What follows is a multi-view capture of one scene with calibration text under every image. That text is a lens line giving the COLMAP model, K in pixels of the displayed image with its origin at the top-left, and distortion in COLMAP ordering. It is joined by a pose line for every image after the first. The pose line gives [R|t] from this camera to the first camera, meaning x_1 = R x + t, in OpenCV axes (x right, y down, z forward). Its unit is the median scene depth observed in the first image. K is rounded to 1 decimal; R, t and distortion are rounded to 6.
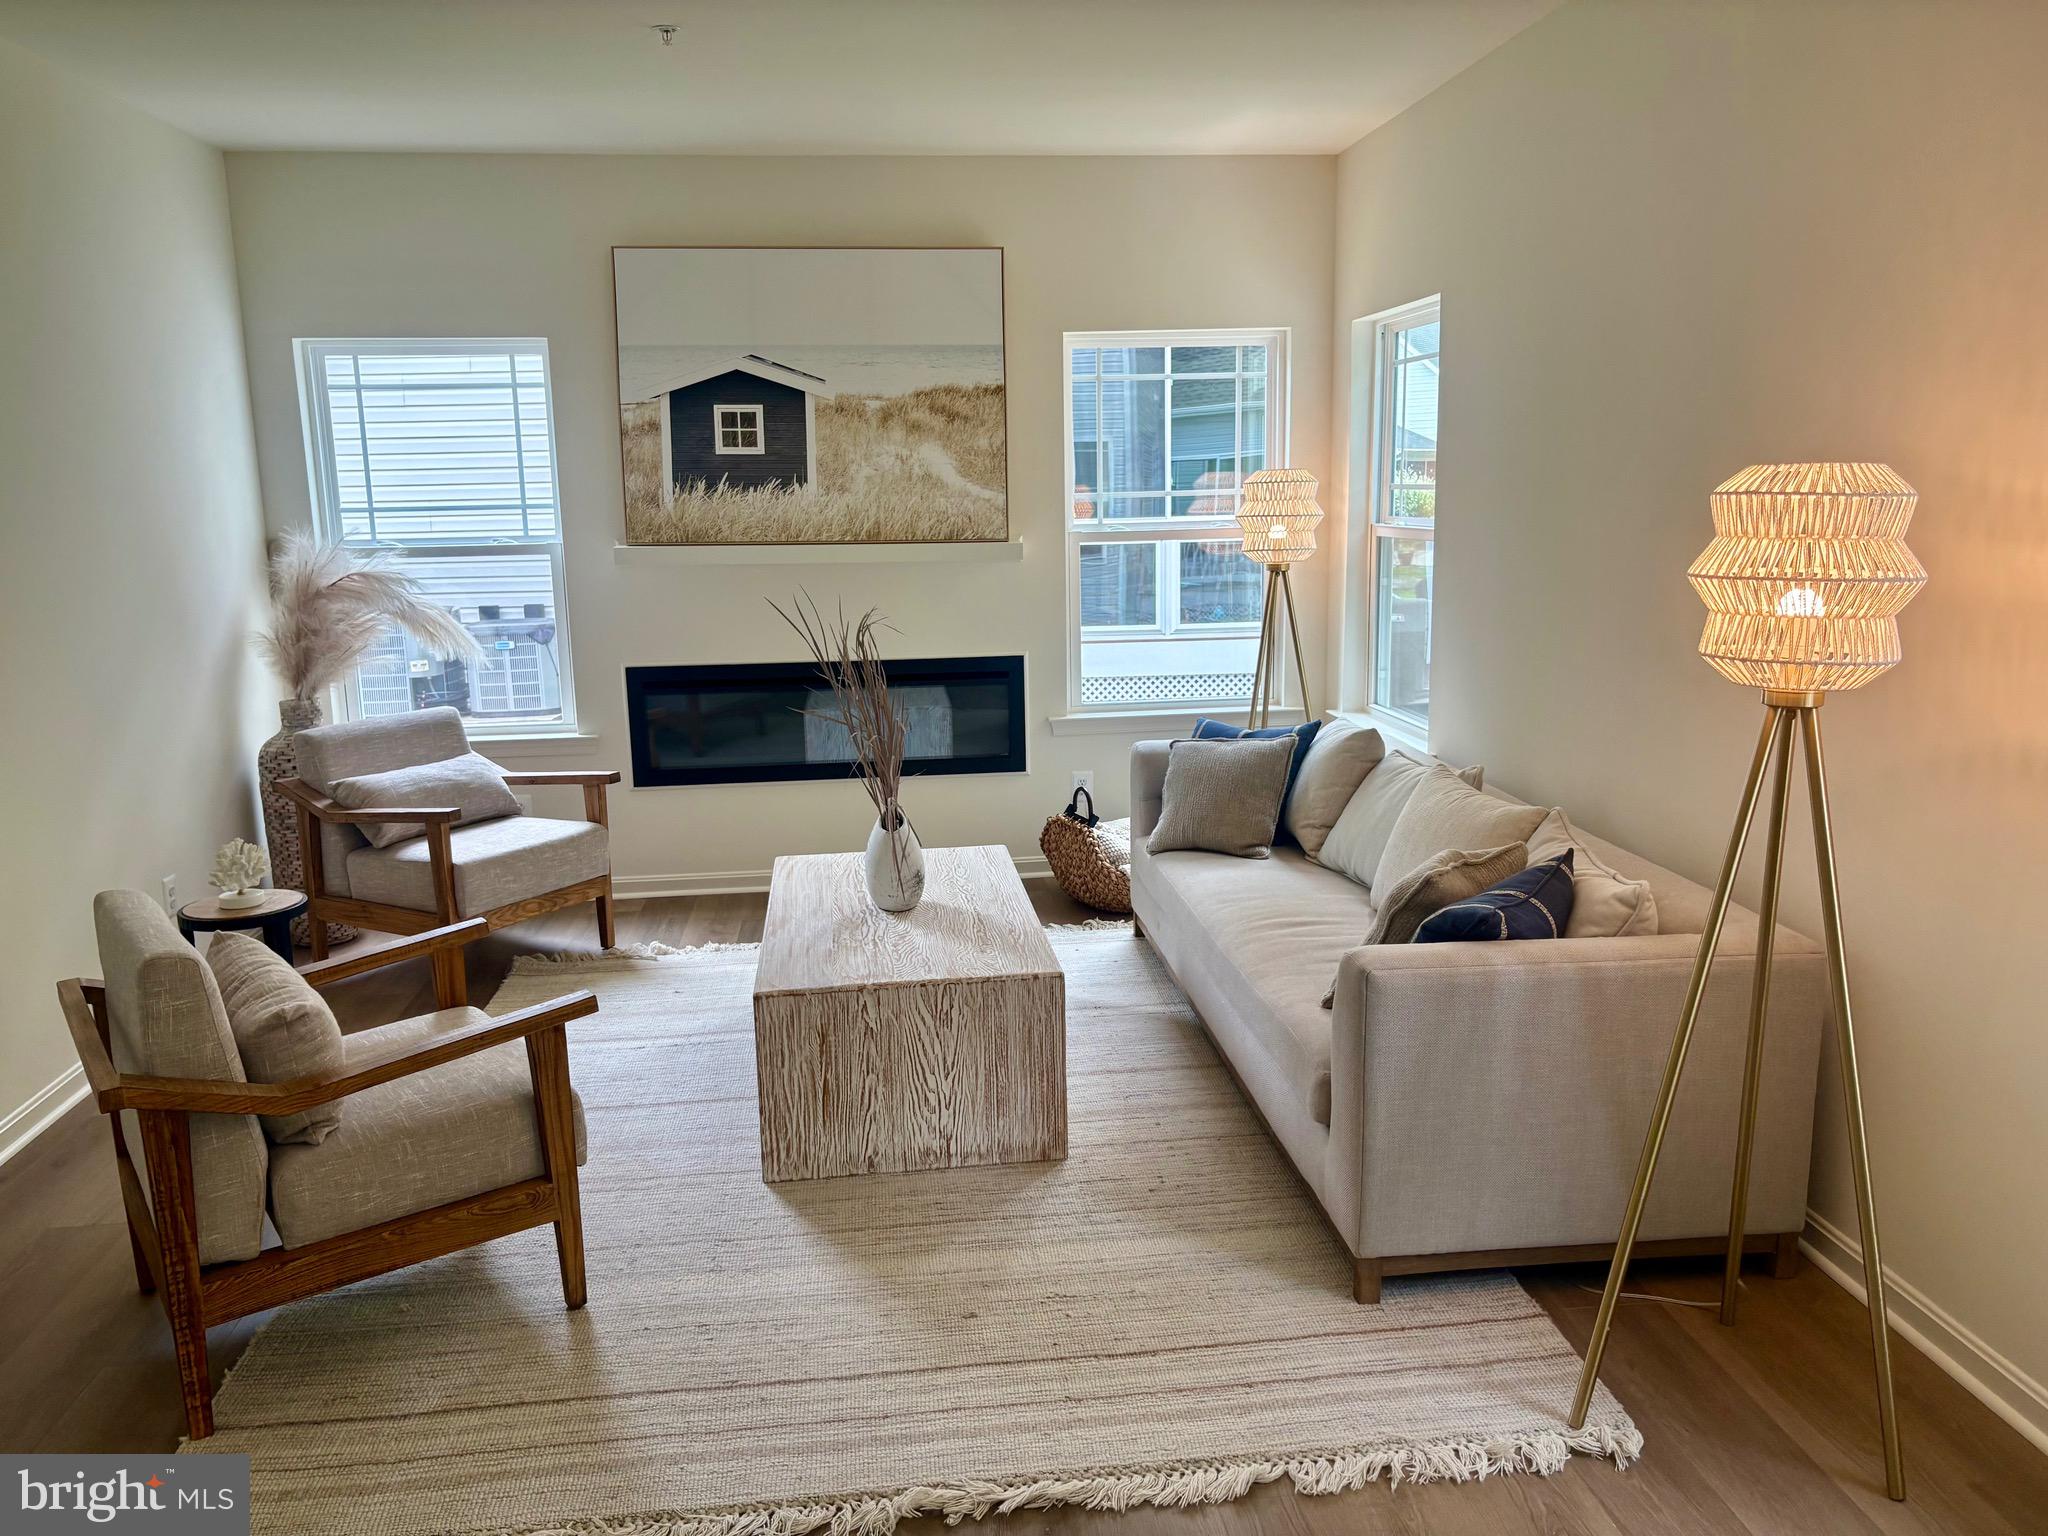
lens RADIAL K [[1565.8, 0, 1024.0], [0, 1565.8, 768.0], [0, 0, 1]] dist [0.197046, -0.385765]
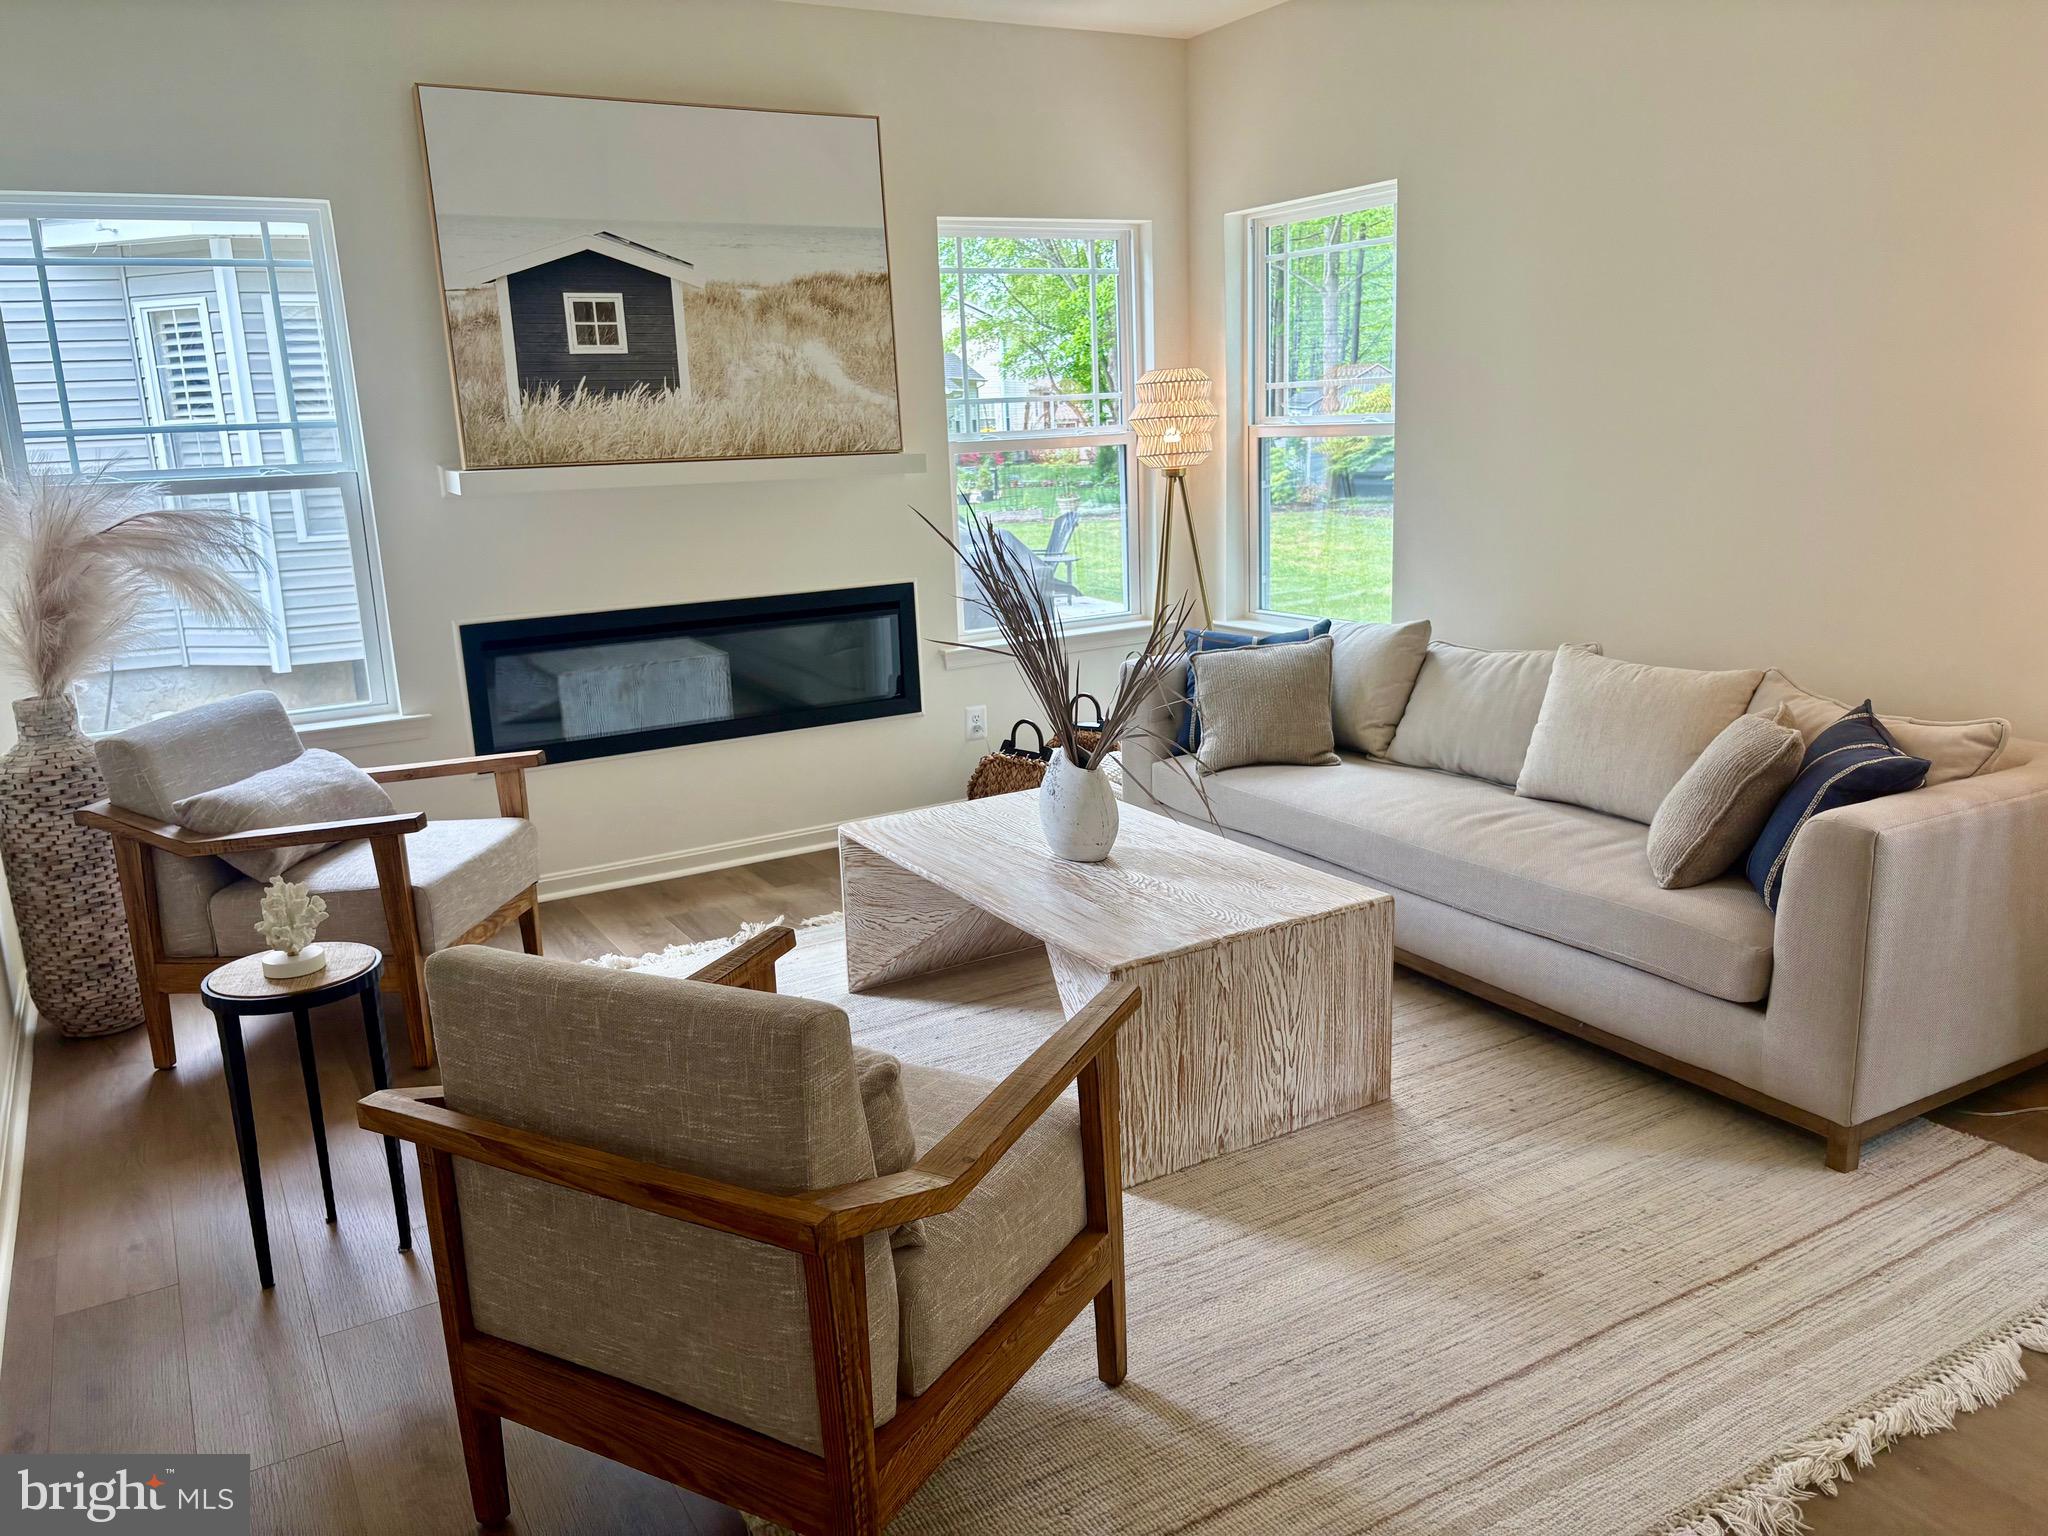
lens RADIAL K [[1579.0, 0, 1024.0], [0, 1579.0, 768.0], [0, 0, 1]] dist [0.076411, -0.077710]
pose [[0.915089, -0.107103, 0.388769, -0.321797], [0.095963, 0.994226, 0.048023, -0.003752], [-0.391668, -0.006638, 0.920083, 0.156010]]
